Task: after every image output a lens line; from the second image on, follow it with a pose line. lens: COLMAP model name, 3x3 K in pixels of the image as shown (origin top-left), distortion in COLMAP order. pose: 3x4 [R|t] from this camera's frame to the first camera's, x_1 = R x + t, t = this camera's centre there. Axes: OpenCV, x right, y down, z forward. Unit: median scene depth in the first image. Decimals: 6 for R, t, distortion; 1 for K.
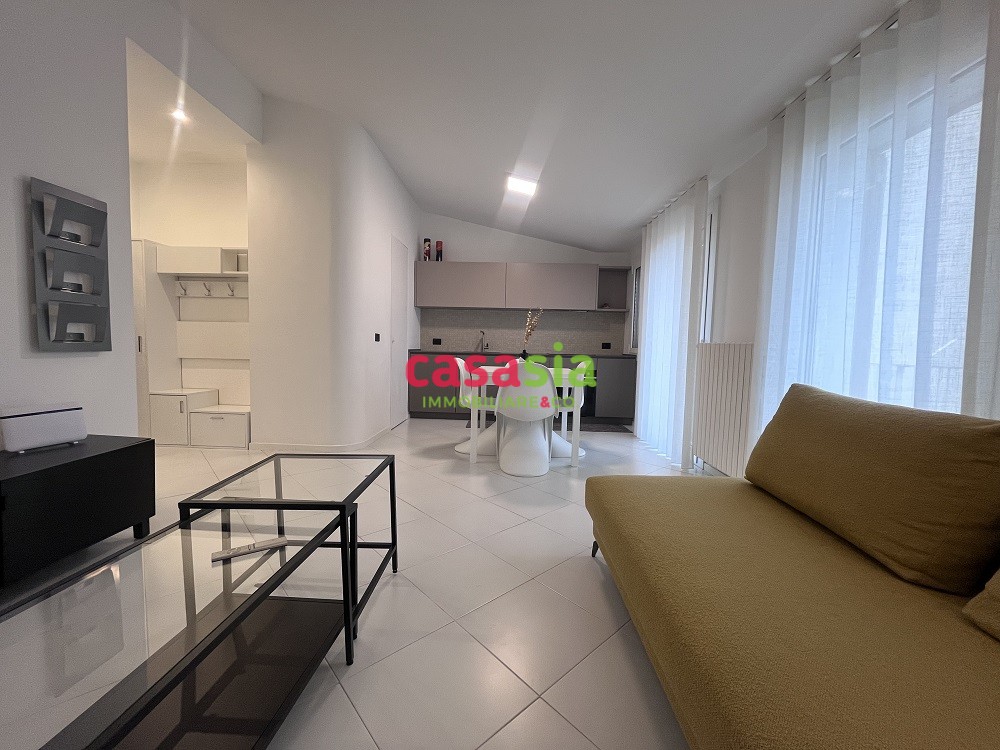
lens RADIAL K [[403.4, 0, 502.4], [0, 403.4, 371.6], [0, 0, 1]] dist [-0.001924, 0.000165]
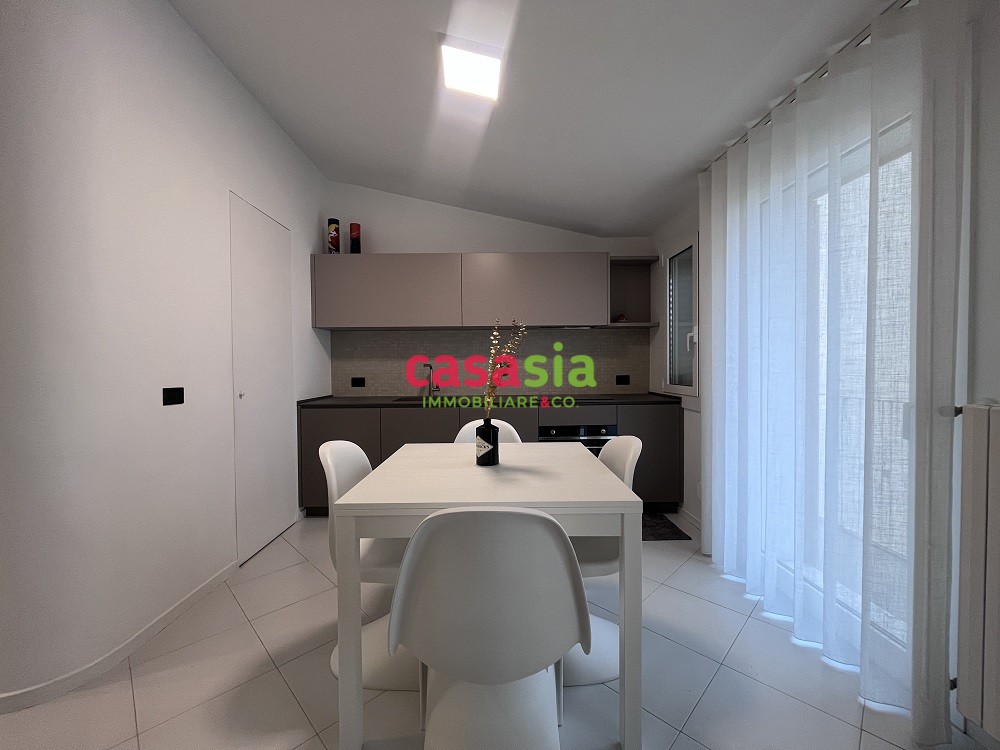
lens RADIAL K [[403.4, 0, 498.7], [0, 403.4, 372.8], [0, 0, 1]] dist [-0.001924, 0.000165]
pose [[0.998641, -0.032932, 0.040394, 0.047114], [0.034611, 0.998534, -0.041610, -0.078498], [-0.038965, 0.042951, 0.998317, 0.513801]]
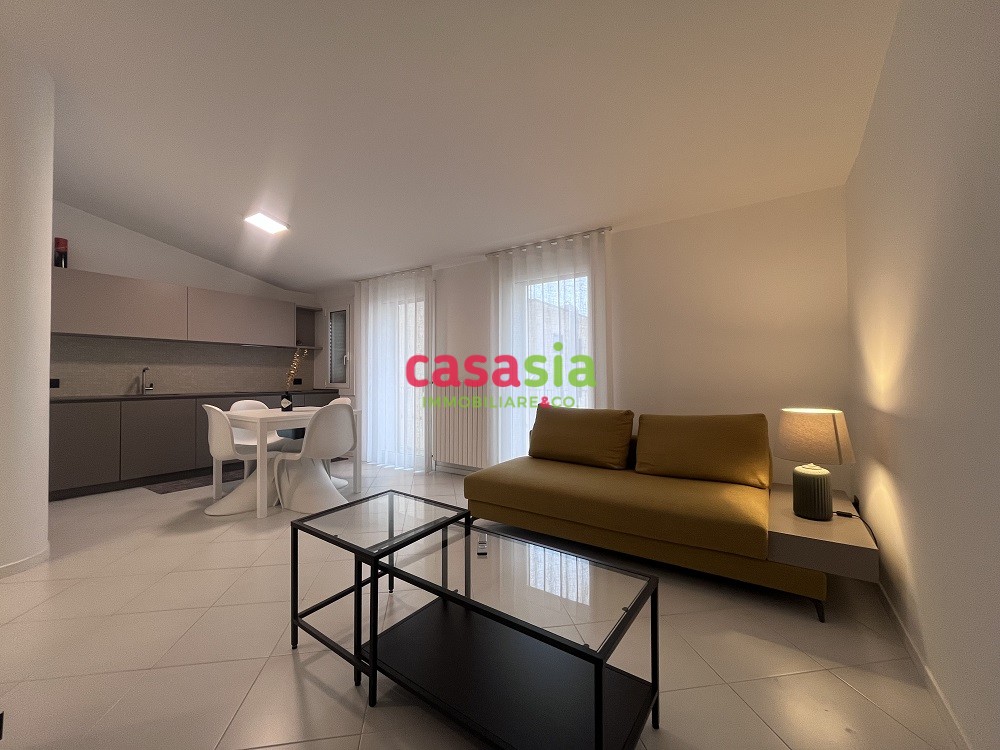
lens RADIAL K [[403.4, 0, 500.1], [0, 403.4, 374.5], [0, 0, 1]] dist [-0.001924, 0.000165]
pose [[0.550698, -0.017482, 0.834522, -0.439208], [0.066985, 0.997482, -0.023307, -0.033668], [-0.832013, 0.068735, 0.550482, 0.018677]]
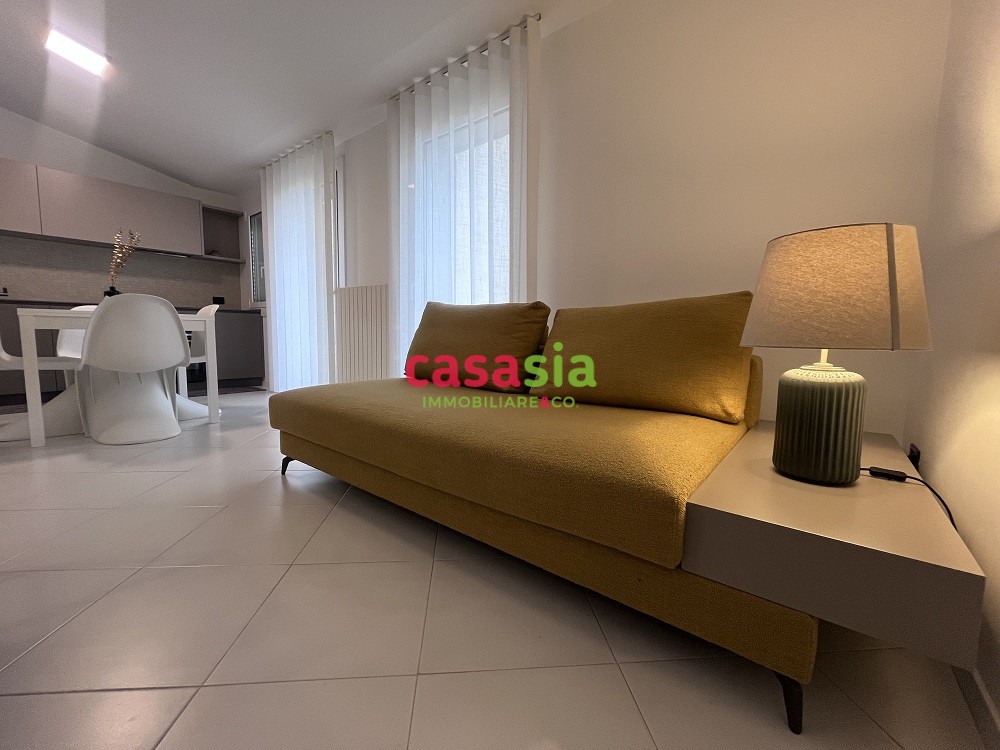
lens RADIAL K [[403.4, 0, 497.4], [0, 403.4, 371.7], [0, 0, 1]] dist [-0.001924, 0.000165]
pose [[0.614467, -0.091222, 0.783651, -0.096515], [0.047906, 0.995774, 0.078351, 0.070572], [-0.787487, -0.010602, 0.616241, -0.015838]]
